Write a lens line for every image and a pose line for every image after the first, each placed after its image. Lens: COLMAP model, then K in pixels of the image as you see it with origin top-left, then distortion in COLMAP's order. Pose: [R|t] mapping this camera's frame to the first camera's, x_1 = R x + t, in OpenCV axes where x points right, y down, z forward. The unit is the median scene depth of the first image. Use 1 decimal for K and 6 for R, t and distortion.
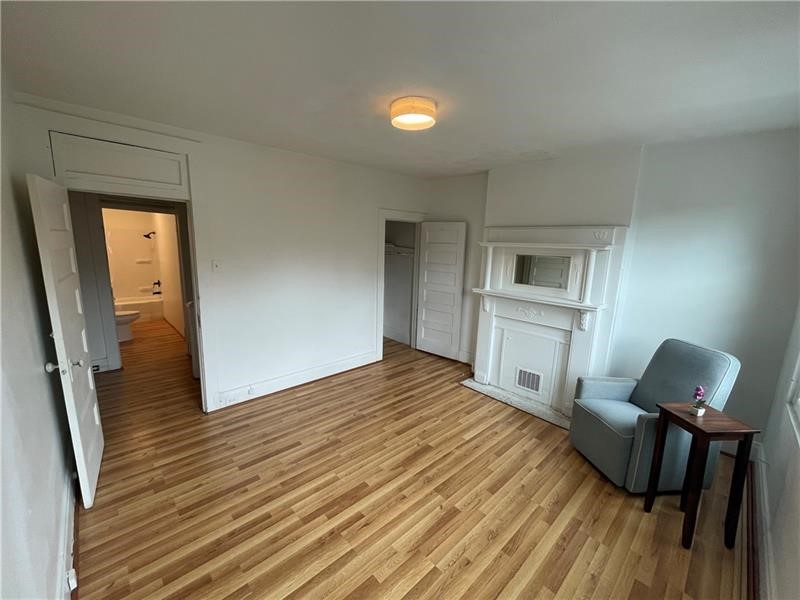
lens RADIAL K [[321.8, 0, 398.3], [0, 321.8, 299.2], [0, 0, 1]] dist [-0.002641, -0.000201]
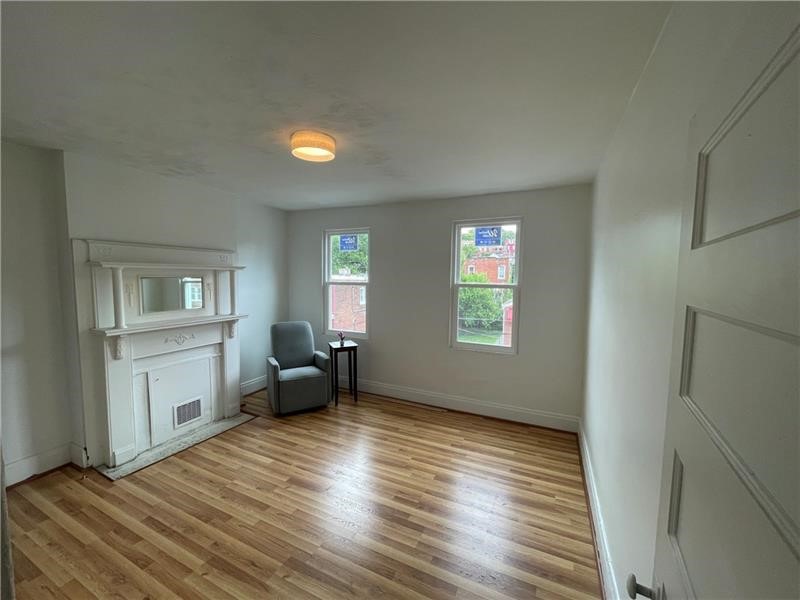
lens RADIAL K [[321.8, 0, 399.5], [0, 321.8, 302.6], [0, 0, 1]] dist [-0.002641, -0.000201]
pose [[-0.360249, -0.109573, 0.926399, -0.644940], [0.146005, 0.974216, 0.172005, -0.126265], [-0.921359, 0.197223, -0.334963, 0.708086]]
